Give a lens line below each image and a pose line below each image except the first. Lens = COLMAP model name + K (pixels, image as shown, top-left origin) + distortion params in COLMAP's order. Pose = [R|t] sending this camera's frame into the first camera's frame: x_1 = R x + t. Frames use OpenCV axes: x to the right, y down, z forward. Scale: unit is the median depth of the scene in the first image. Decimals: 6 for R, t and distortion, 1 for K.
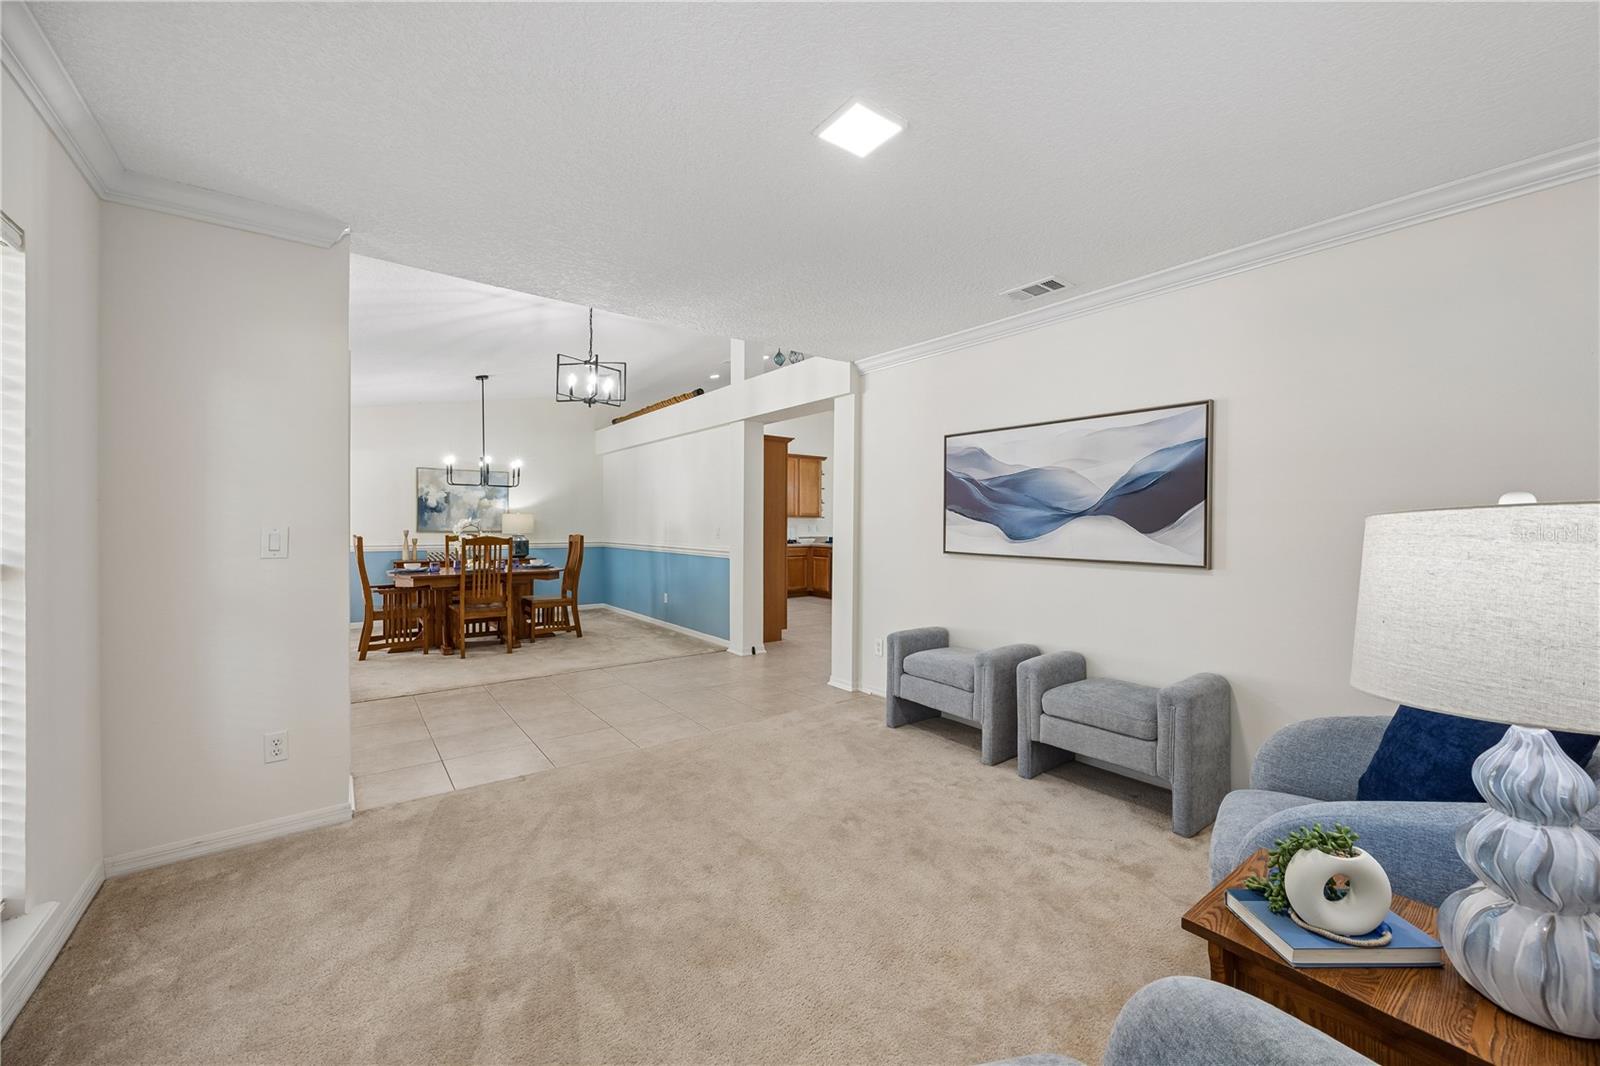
lens RADIAL K [[614.2, 0, 804.2], [0, 614.2, 524.7], [0, 0, 1]] dist [-0.005497, 0.000327]
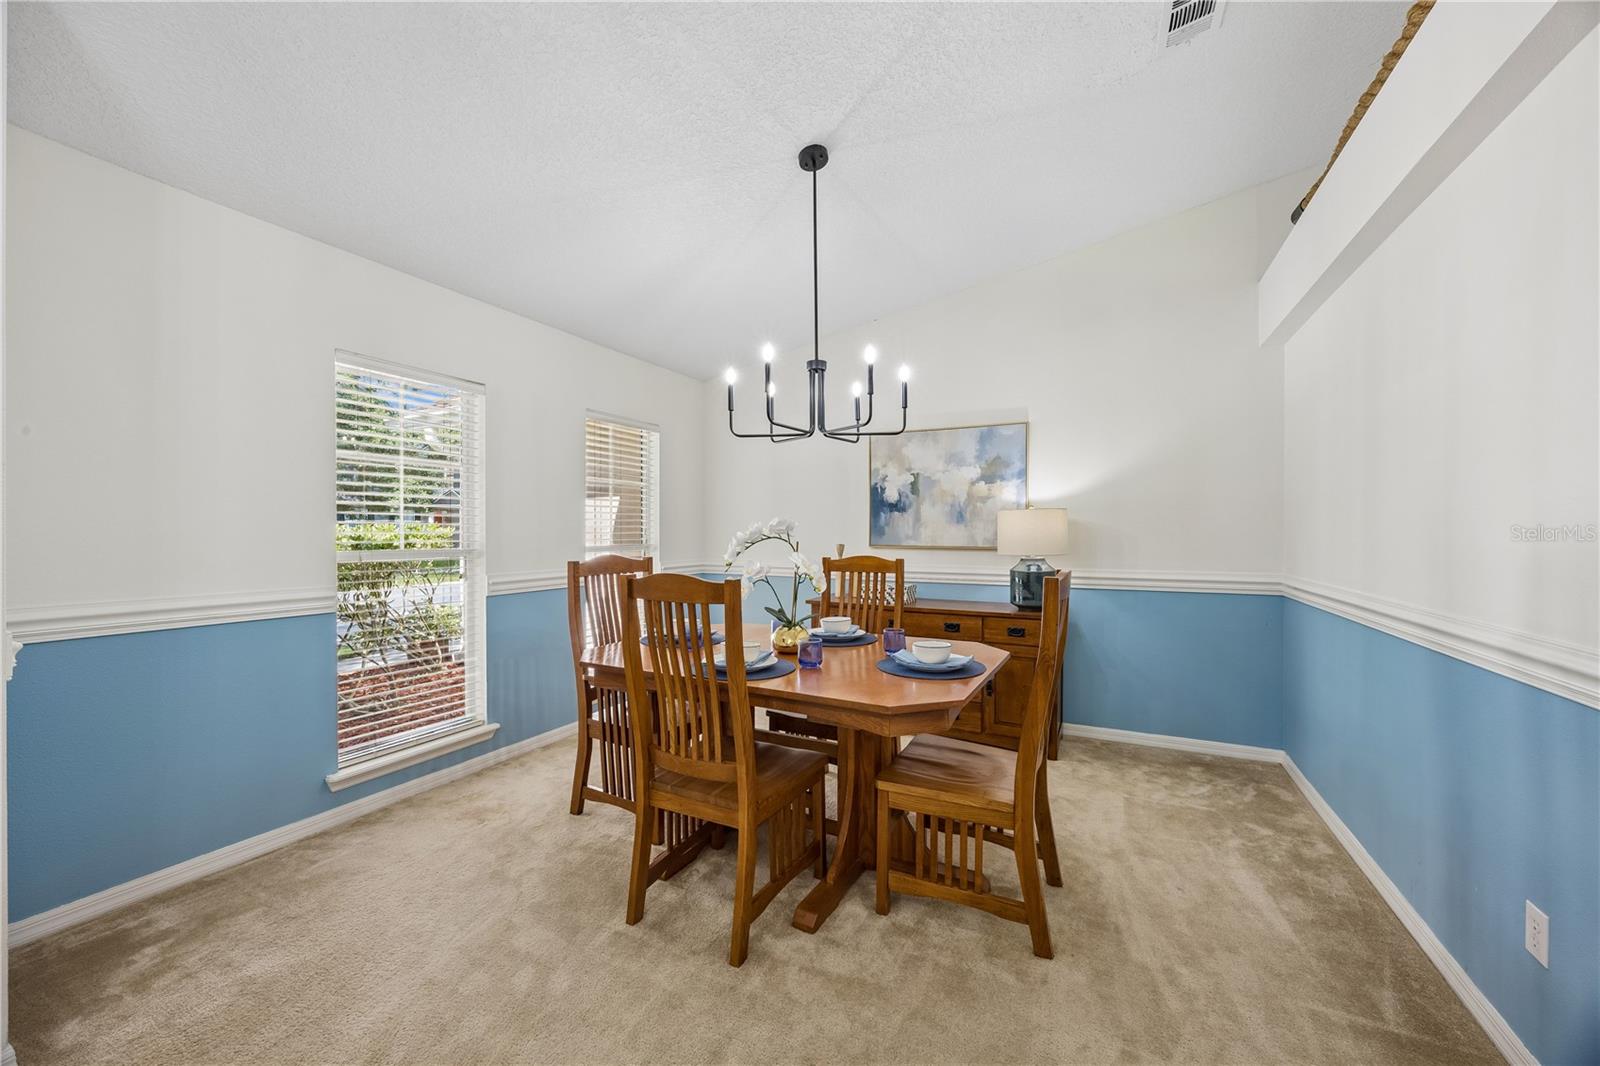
lens RADIAL K [[614.2, 0, 800.0], [0, 614.2, 531.7], [0, 0, 1]] dist [-0.005497, 0.000327]
pose [[0.431637, -0.001248, -0.902046, -0.148596], [-0.008909, 0.999944, -0.005646, 0.001073], [0.902003, 0.010473, 0.431602, 0.684520]]
